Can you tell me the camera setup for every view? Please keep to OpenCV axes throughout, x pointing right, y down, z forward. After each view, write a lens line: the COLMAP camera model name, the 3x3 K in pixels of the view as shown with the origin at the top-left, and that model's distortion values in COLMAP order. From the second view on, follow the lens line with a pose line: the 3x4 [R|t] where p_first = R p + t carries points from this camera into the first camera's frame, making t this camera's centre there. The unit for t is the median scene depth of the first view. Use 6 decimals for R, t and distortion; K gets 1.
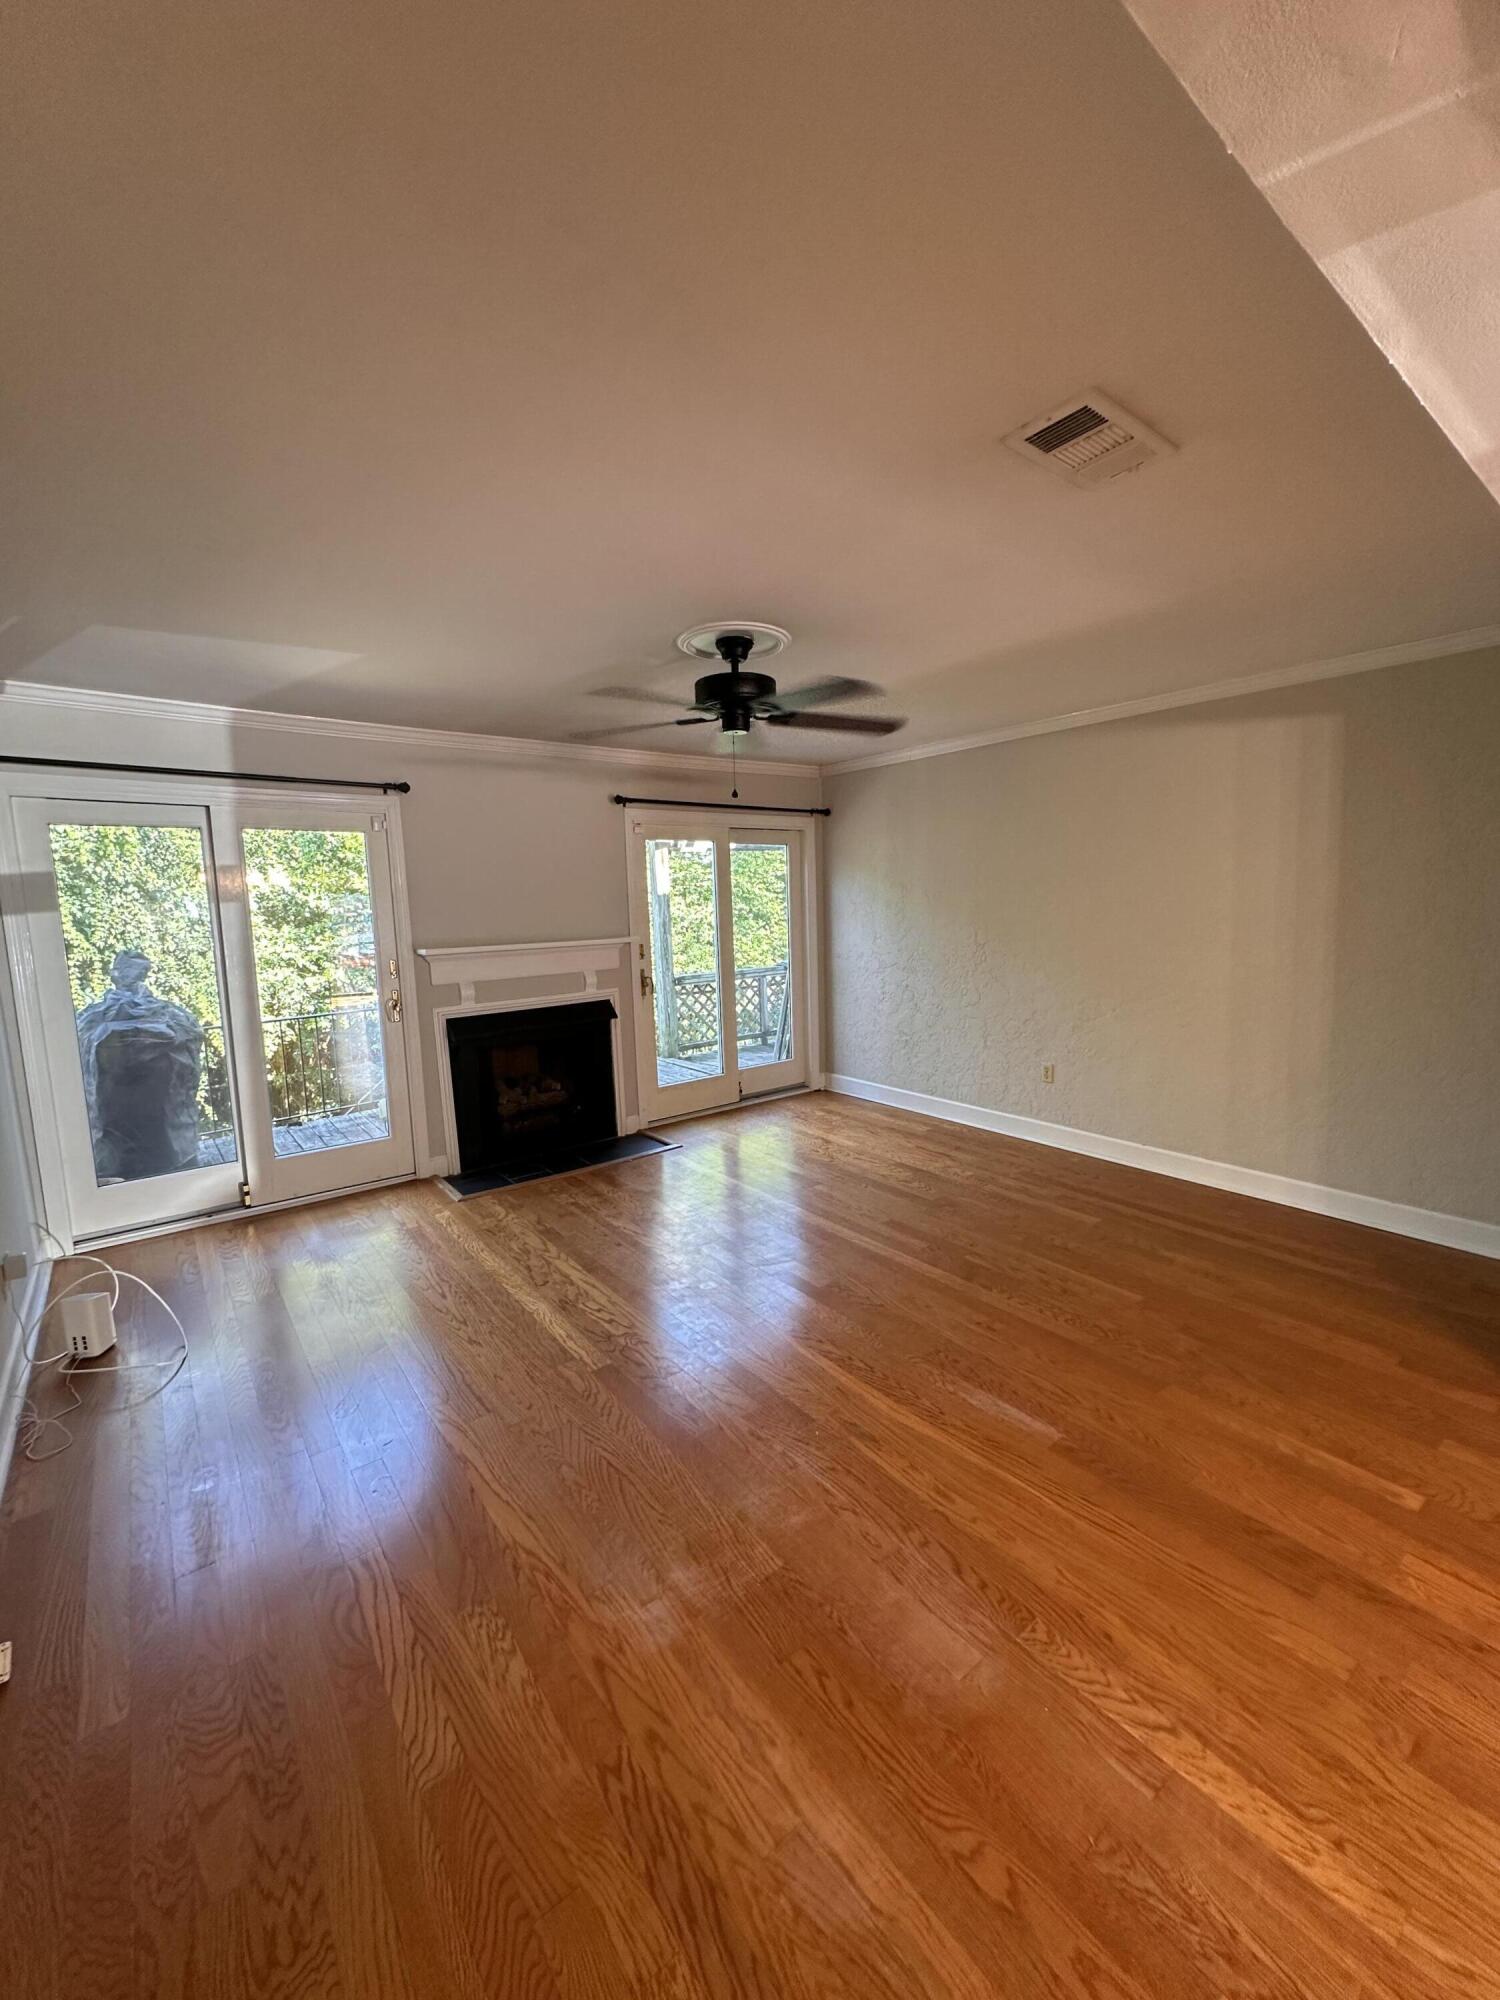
lens RADIAL K [[805.3, 0, 748.2], [0, 805.3, 996.6], [0, 0, 1]] dist [0.002340, 0.000114]
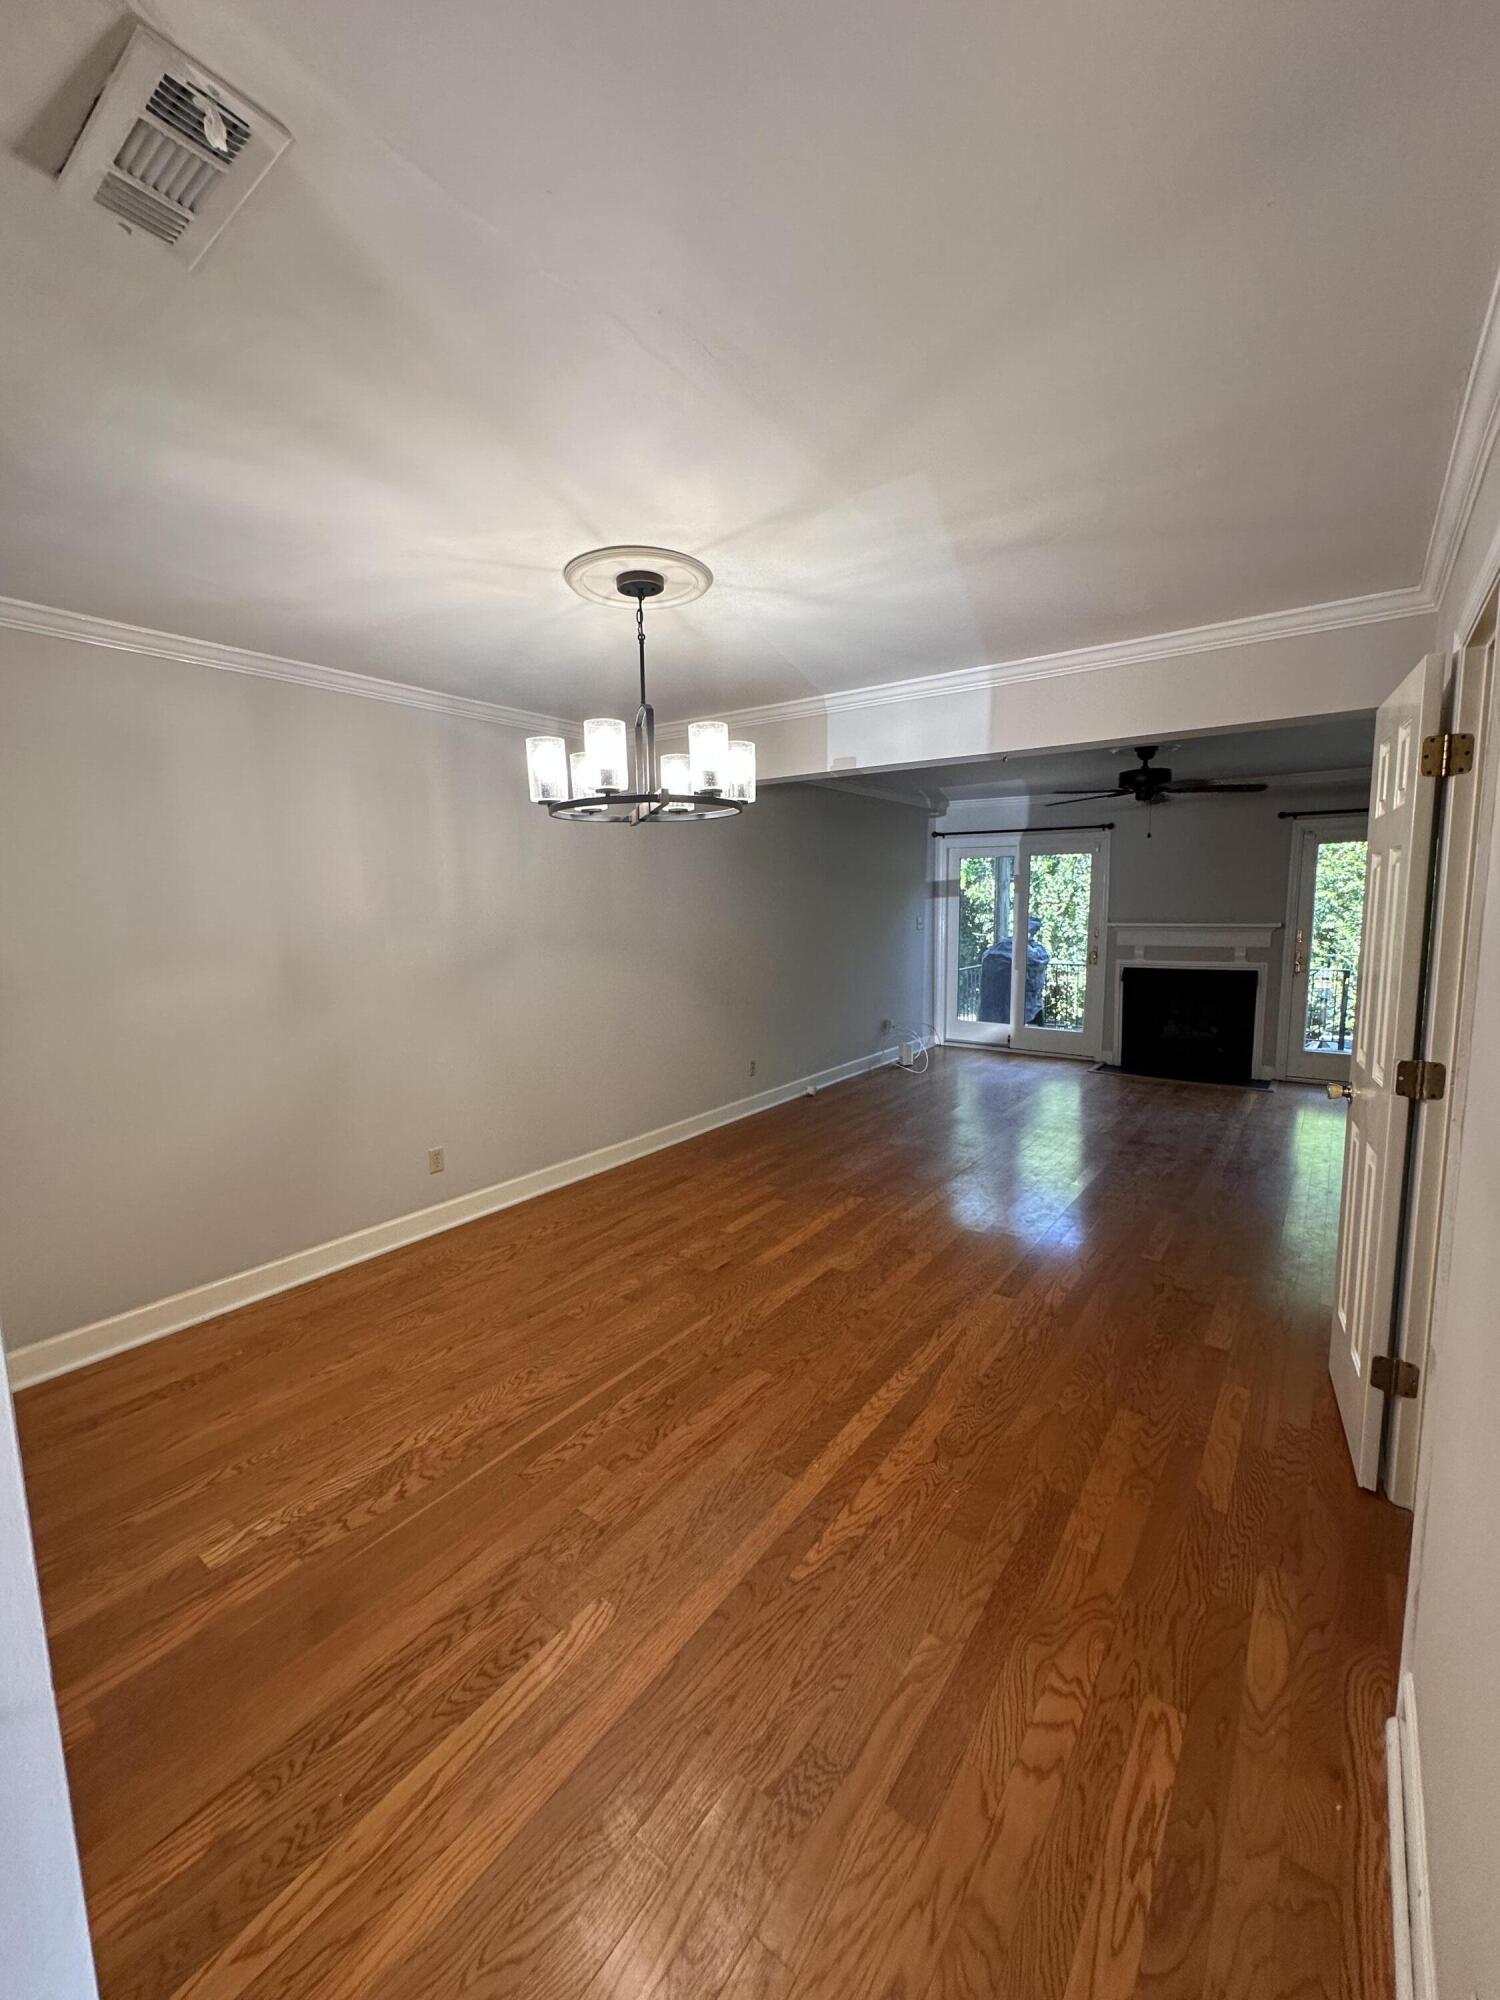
lens RADIAL K [[805.3, 0, 749.1], [0, 805.3, 1000.6], [0, 0, 1]] dist [0.002340, 0.000114]
pose [[0.271420, 0.145307, -0.951429, 0.950871], [-0.107322, 0.986942, 0.120115, -0.019350], [0.956459, 0.069507, 0.283471, -0.162086]]
